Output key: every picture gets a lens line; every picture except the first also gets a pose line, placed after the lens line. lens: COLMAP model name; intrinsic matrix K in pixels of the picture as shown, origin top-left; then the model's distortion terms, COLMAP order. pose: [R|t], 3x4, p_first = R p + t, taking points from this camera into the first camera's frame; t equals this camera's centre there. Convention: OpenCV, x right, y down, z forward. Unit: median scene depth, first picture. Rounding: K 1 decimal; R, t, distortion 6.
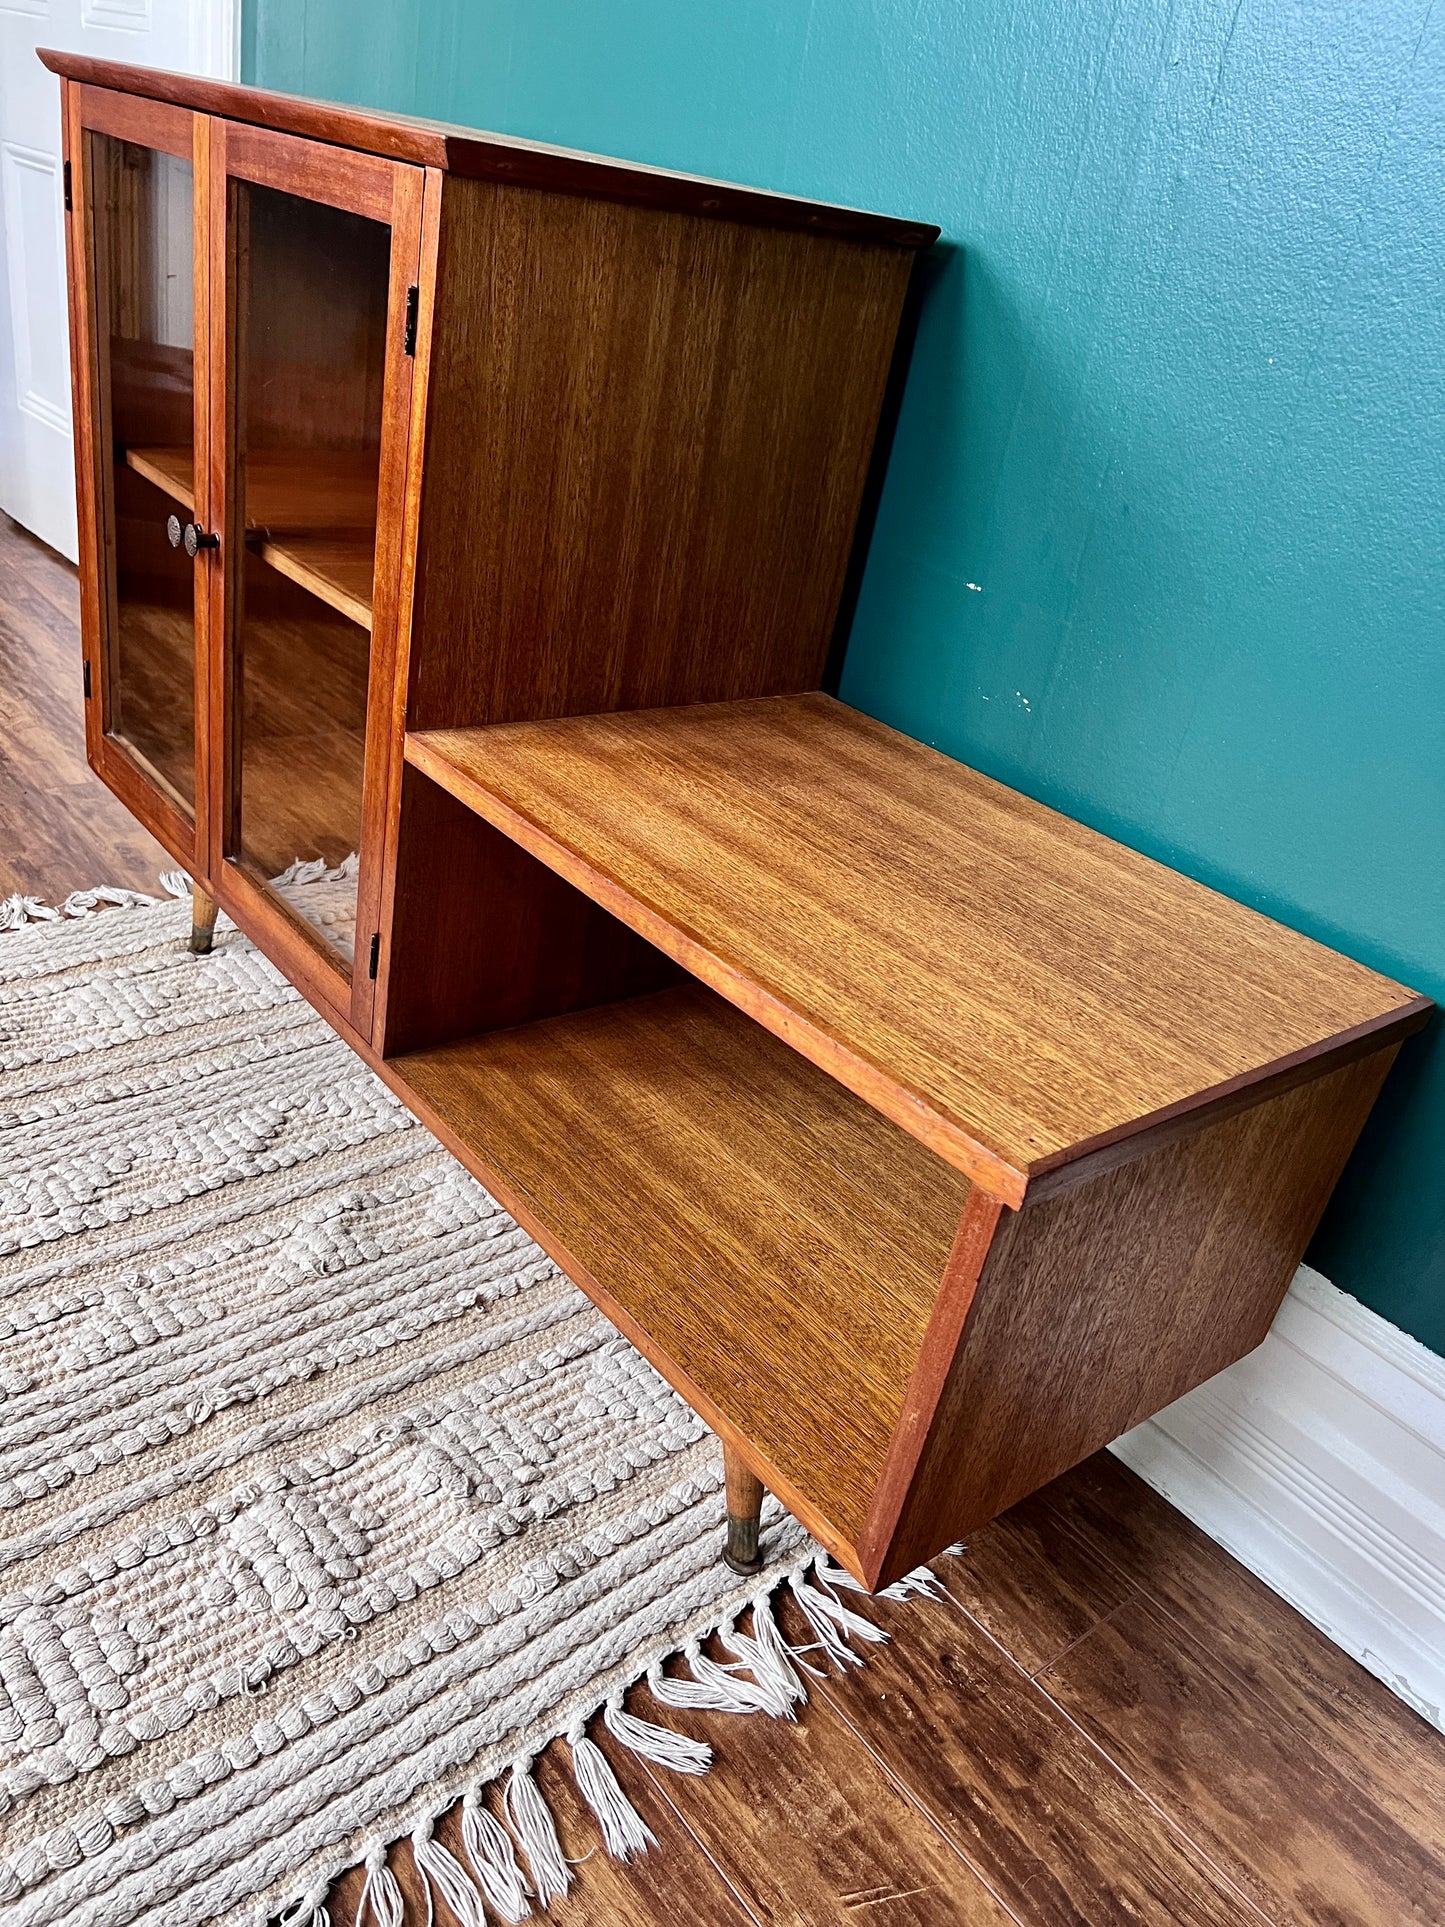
lens RADIAL K [[1471.6, 0, 715.9], [0, 1471.6, 974.5], [0, 0, 1]] dist [0.042214, -0.045645]
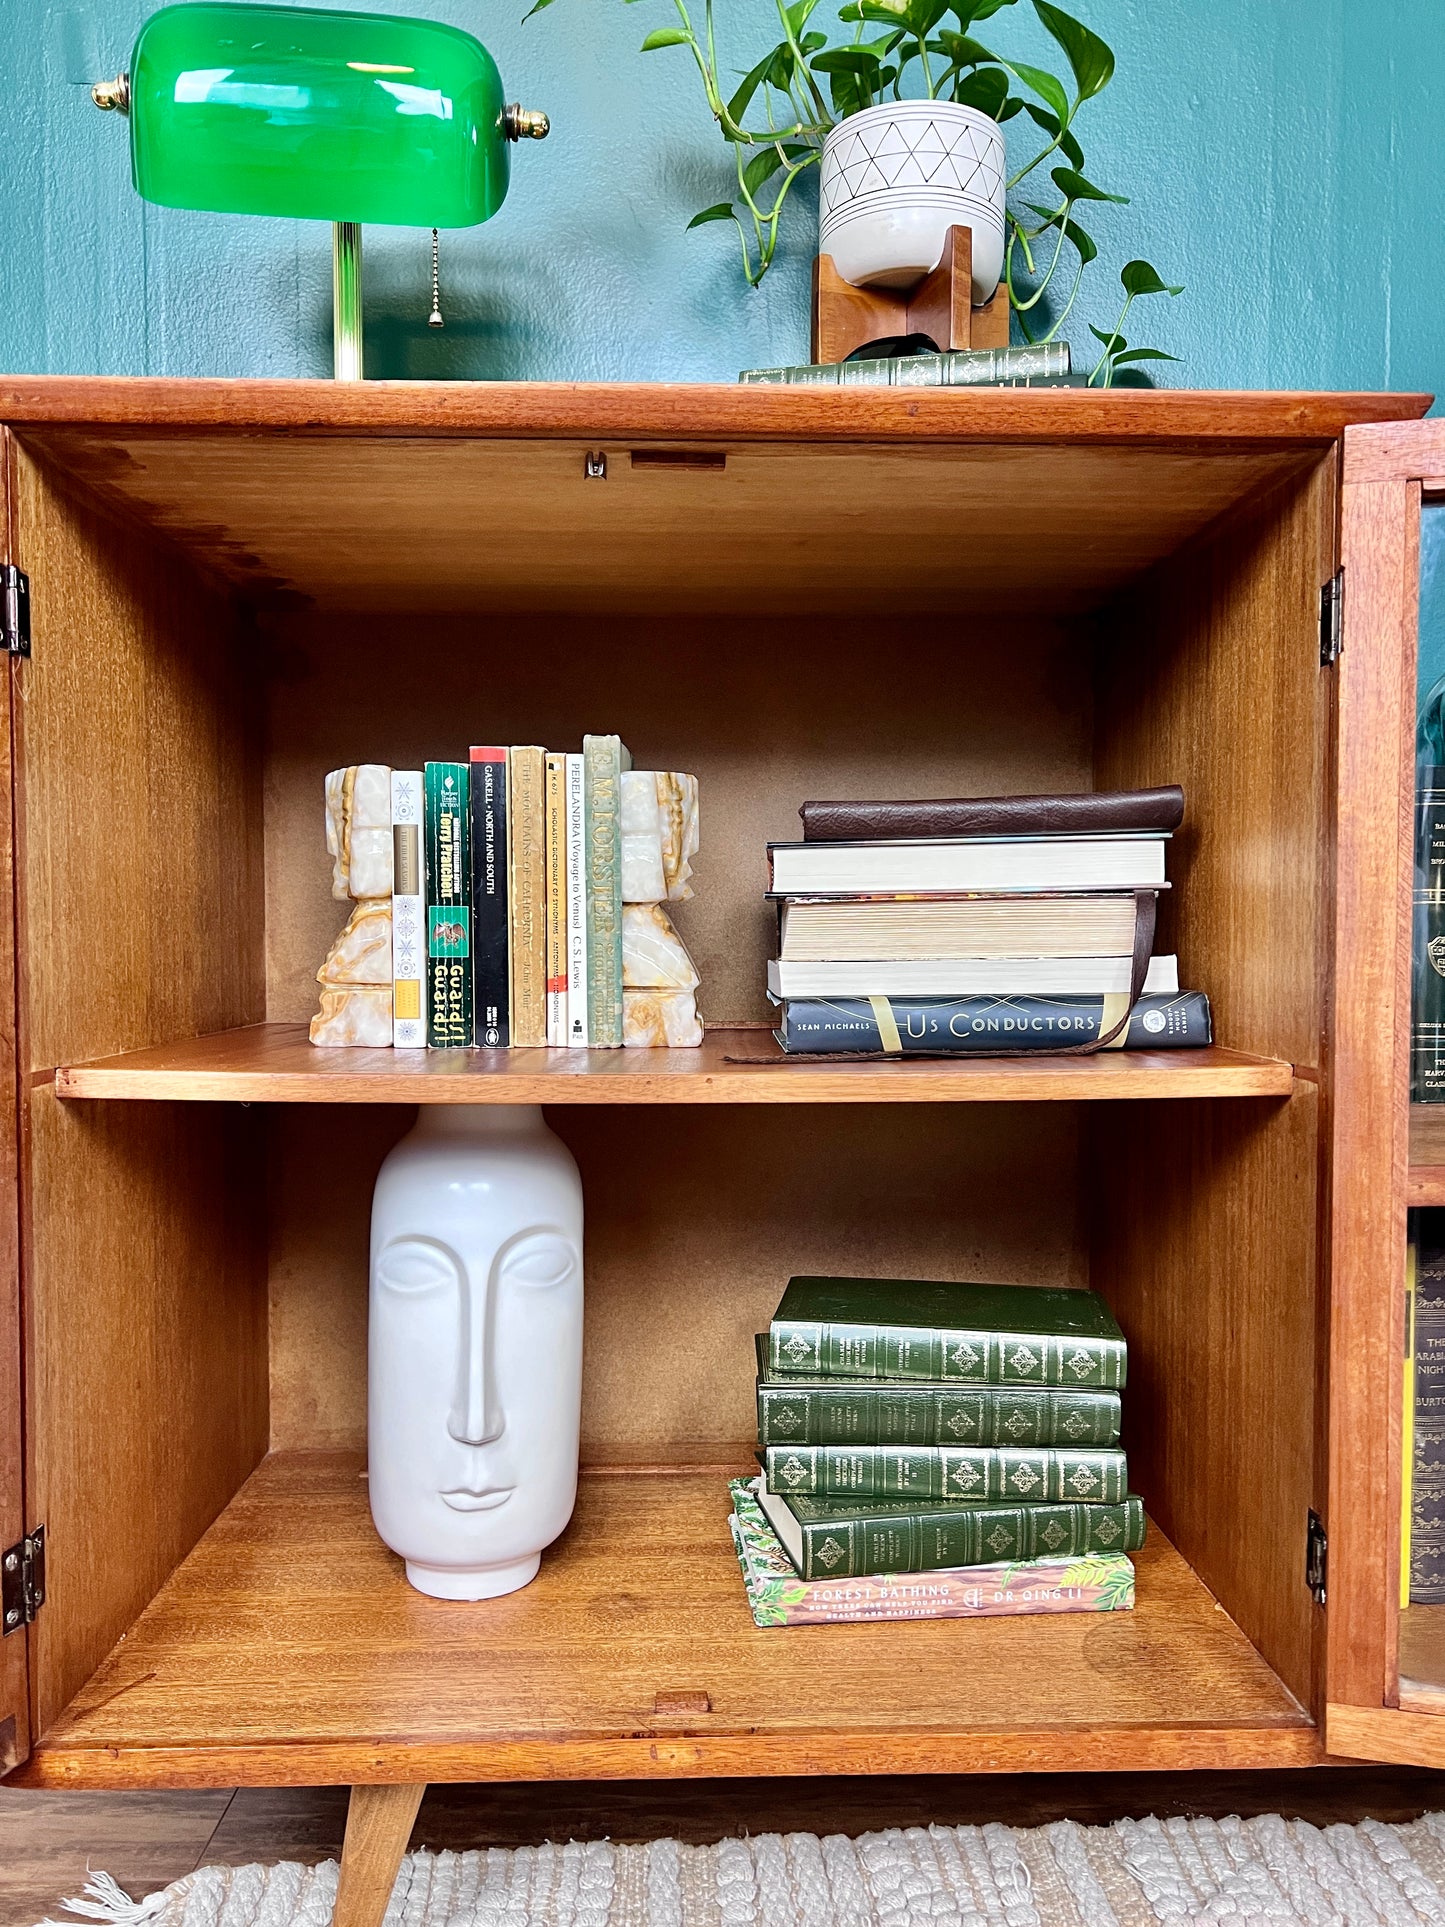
lens RADIAL K [[1471.6, 0, 728.0], [0, 1471.6, 977.9], [0, 0, 1]] dist [0.042214, -0.045645]
pose [[0.603972, -0.198389, 0.771919, -0.891767], [0.472519, 0.869084, -0.146352, -0.273318], [-0.641828, 0.453139, 0.618645, 0.703020]]
